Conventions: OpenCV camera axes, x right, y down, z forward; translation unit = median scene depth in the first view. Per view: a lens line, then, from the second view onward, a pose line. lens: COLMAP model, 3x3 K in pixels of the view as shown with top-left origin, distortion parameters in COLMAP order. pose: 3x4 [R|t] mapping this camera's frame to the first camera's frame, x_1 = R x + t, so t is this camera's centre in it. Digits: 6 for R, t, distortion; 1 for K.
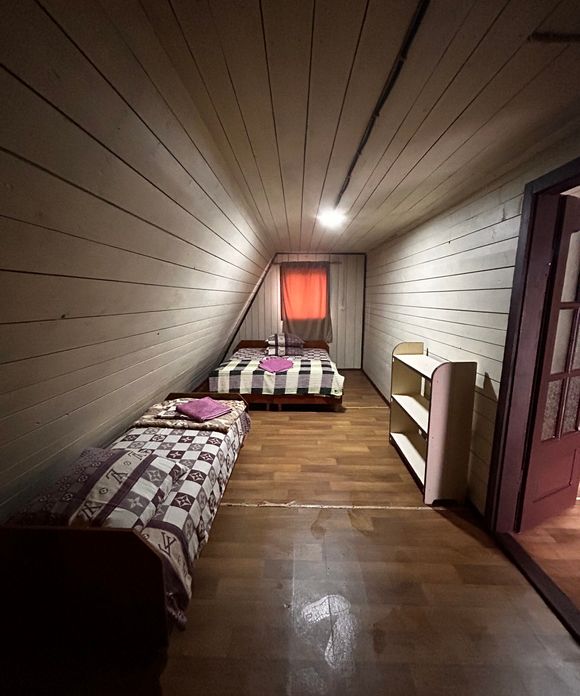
lens RADIAL K [[314.1, 0, 286.5], [0, 314.1, 350.8], [0, 0, 1]] dist [-0.004423, 0.000956]
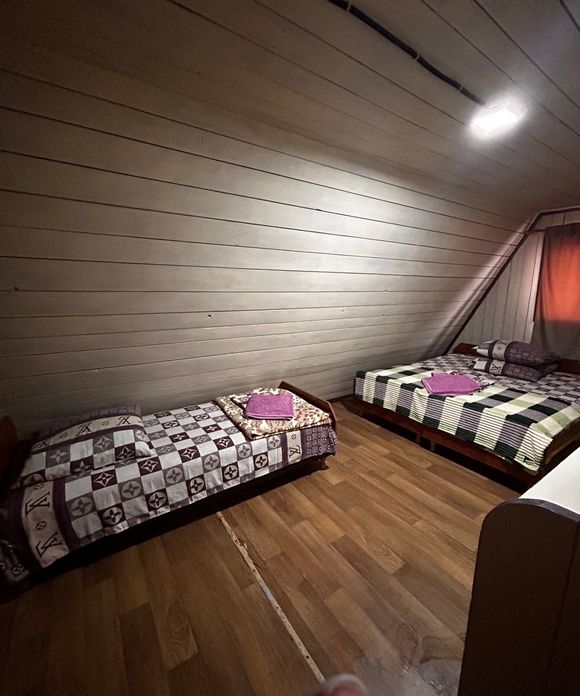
lens RADIAL K [[314.1, 0, 291.2], [0, 314.1, 349.3], [0, 0, 1]] dist [-0.004423, 0.000956]
pose [[0.590765, 0.169818, -0.788770, 0.407957], [-0.147757, 0.983838, 0.101150, -0.065890], [0.793199, 0.056791, 0.606308, 0.459698]]
